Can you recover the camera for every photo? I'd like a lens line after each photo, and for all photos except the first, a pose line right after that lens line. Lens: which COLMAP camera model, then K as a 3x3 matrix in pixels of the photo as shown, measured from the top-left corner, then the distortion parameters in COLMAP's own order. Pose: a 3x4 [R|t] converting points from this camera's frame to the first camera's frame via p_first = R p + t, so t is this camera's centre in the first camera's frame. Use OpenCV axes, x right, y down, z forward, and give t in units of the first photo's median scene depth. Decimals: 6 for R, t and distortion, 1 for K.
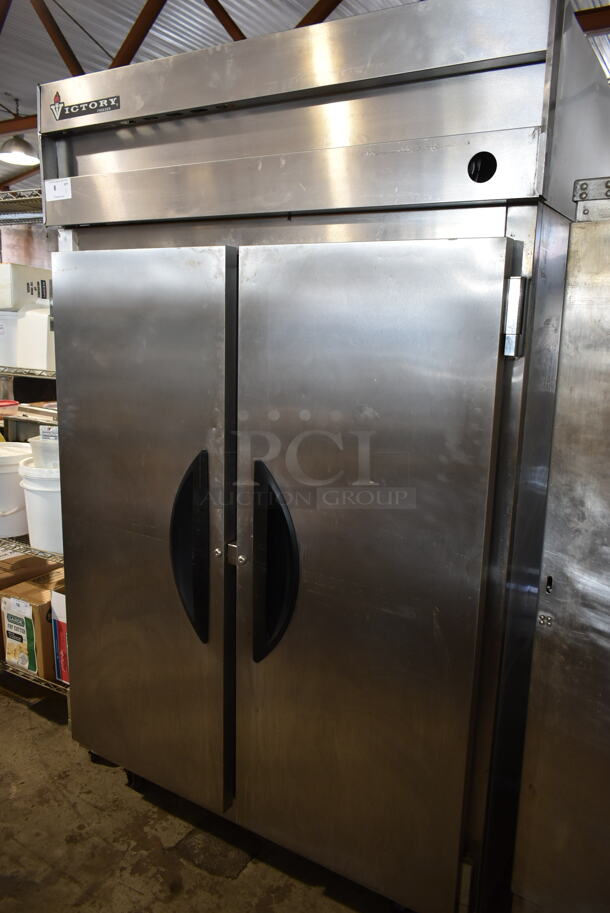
lens RADIAL K [[693.6, 0, 306.0], [0, 693.6, 449.3], [0, 0, 1]] dist [-0.037678, 0.005397]
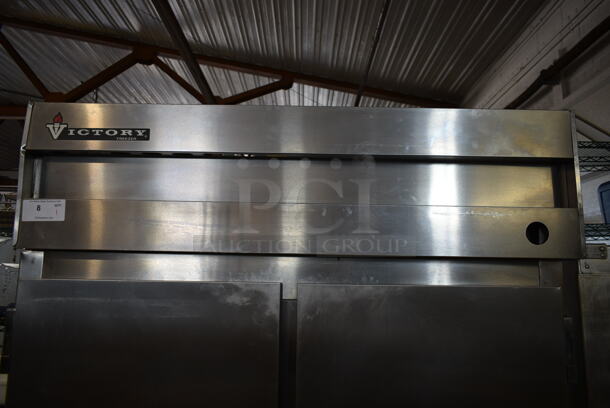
lens RADIAL K [[463.4, 0, 305.0], [0, 463.4, 207.8], [0, 0, 1]] dist [-0.037678, 0.005397]
pose [[0.847732, 0.084928, 0.523581, -0.394450], [0.113763, 0.935017, -0.335860, -0.148641], [-0.518081, 0.344284, 0.782982, 0.373291]]
